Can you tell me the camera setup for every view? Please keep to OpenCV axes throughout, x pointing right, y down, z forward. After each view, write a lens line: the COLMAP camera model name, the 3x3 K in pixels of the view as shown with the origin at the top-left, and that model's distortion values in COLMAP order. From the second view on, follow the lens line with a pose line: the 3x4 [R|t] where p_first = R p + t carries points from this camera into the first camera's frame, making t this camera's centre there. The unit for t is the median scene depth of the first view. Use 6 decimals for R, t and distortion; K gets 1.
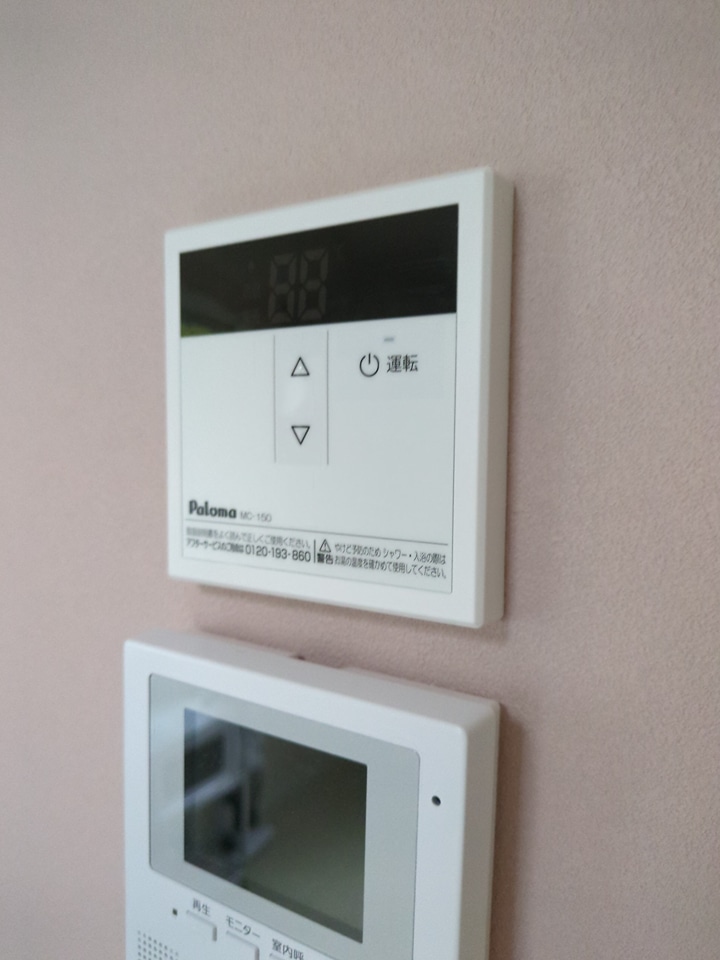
lens RADIAL K [[722.2, 0, 360.0], [0, 722.2, 480.0], [0, 0, 1]] dist [0.002352, -0.038244]
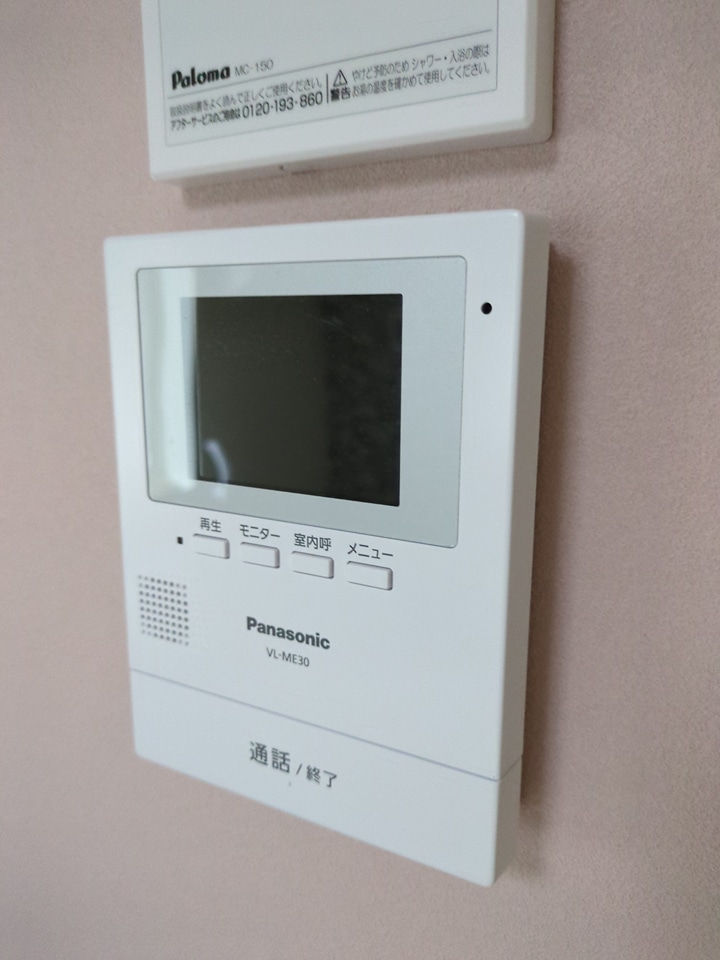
lens RADIAL K [[722.2, 0, 360.0], [0, 722.2, 480.0], [0, 0, 1]] dist [0.002352, -0.038244]
pose [[0.997632, -0.032250, 0.060752, -0.091377], [0.024774, 0.992462, 0.120026, 0.458672], [-0.064165, -0.118236, 0.990910, 0.098247]]
